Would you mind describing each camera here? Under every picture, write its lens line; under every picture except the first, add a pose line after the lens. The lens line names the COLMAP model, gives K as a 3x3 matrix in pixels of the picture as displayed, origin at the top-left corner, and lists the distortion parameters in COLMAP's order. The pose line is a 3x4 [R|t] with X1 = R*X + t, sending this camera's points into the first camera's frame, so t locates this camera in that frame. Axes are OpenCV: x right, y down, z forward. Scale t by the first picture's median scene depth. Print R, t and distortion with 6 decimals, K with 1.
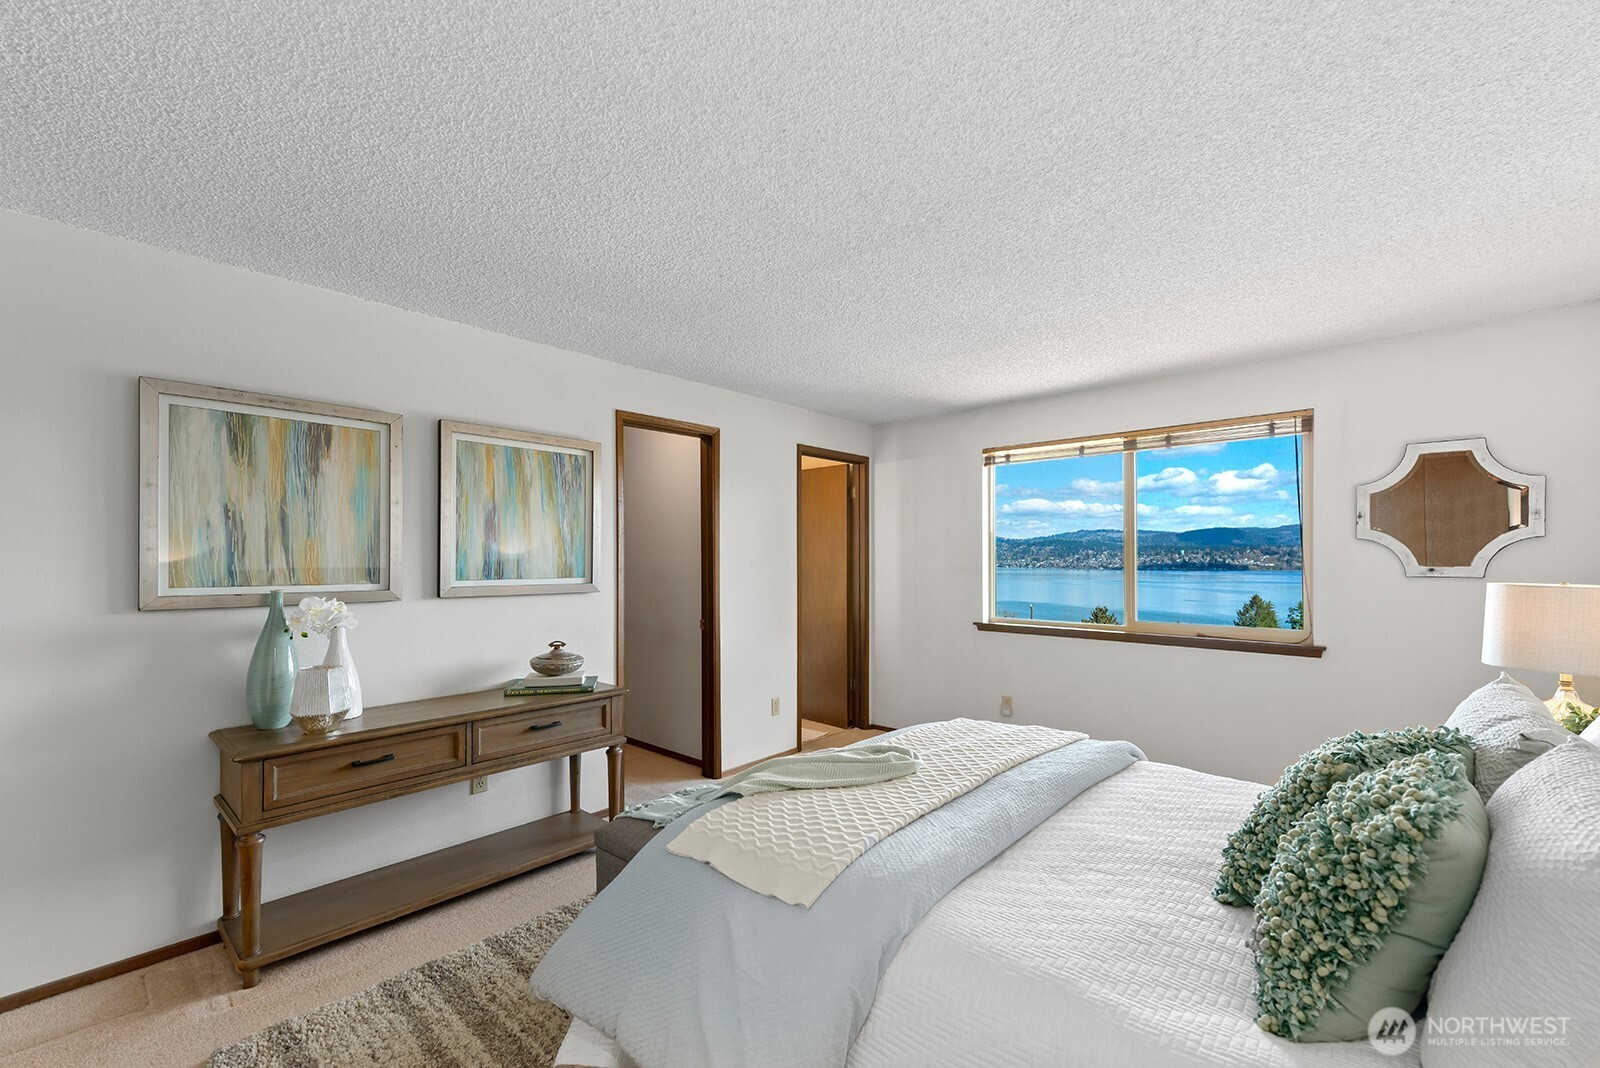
lens RADIAL K [[661.9, 0, 806.3], [0, 661.9, 558.1], [0, 0, 1]] dist [0.009131, -0.000812]
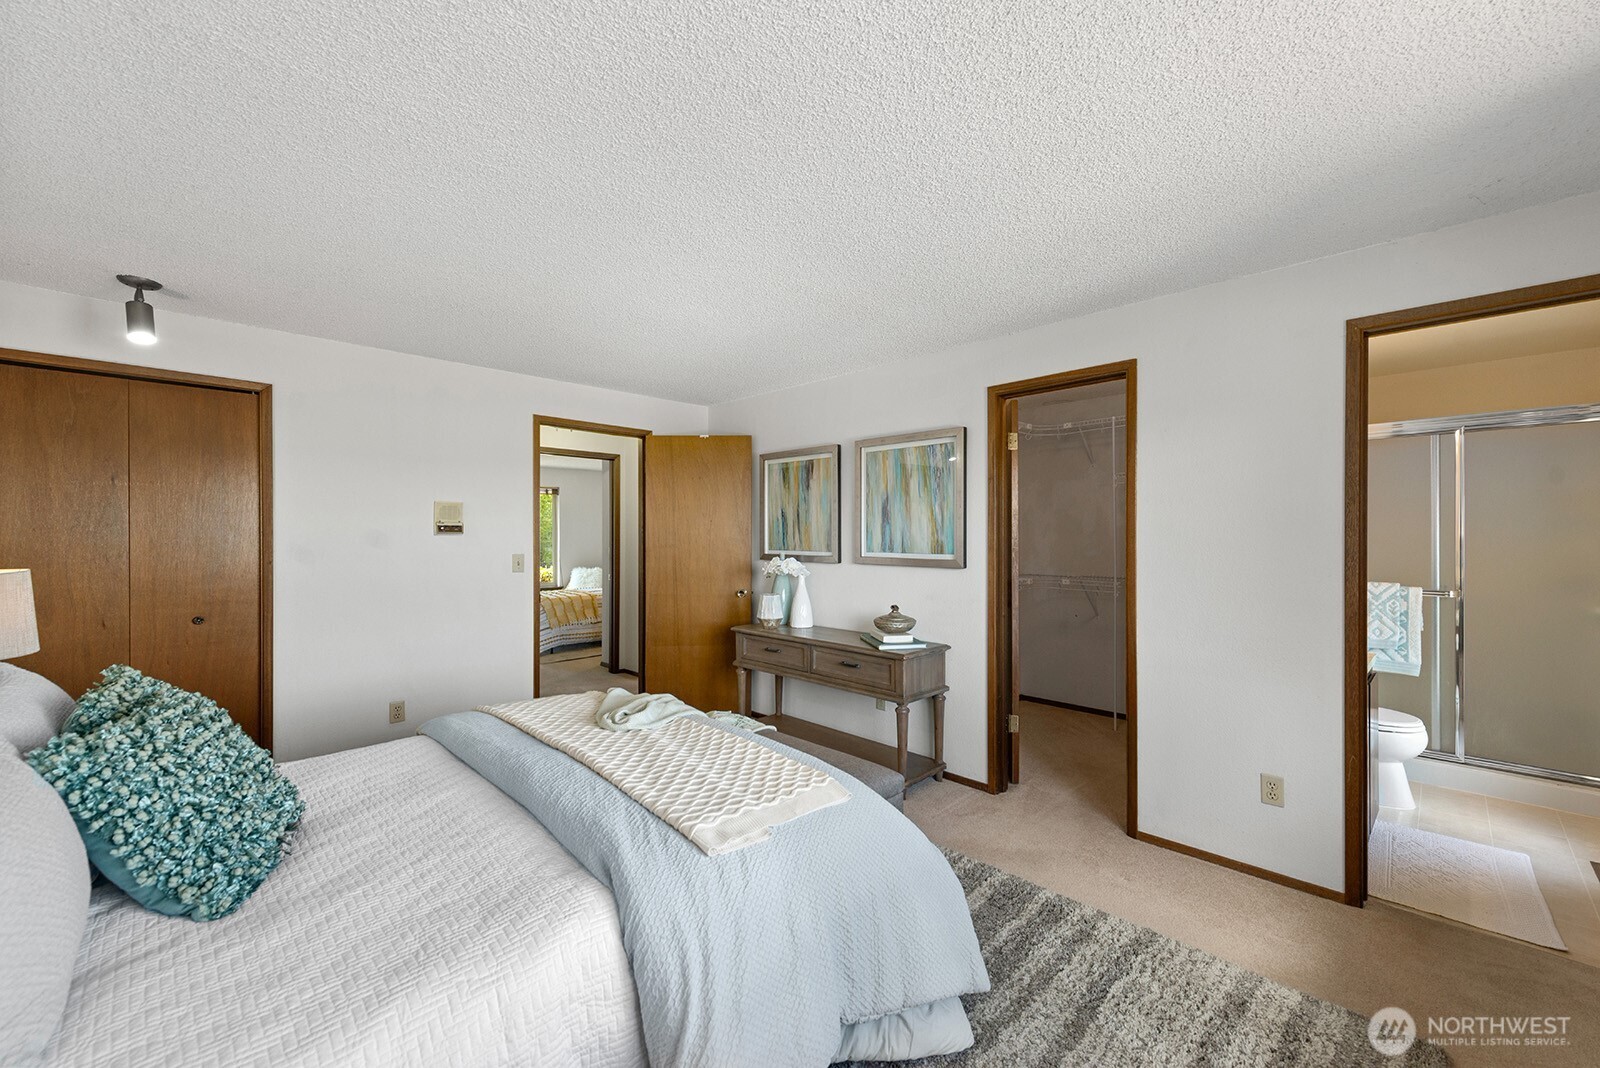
lens RADIAL K [[636.1, 0, 807.4], [0, 636.1, 535.1], [0, 0, 1]] dist [0.007628, -0.000770]
pose [[-0.058724, -0.000206, -0.998274, 0.798483], [0.001959, 0.999998, -0.000322, -0.002447], [0.998272, -0.001974, -0.058723, 0.916711]]
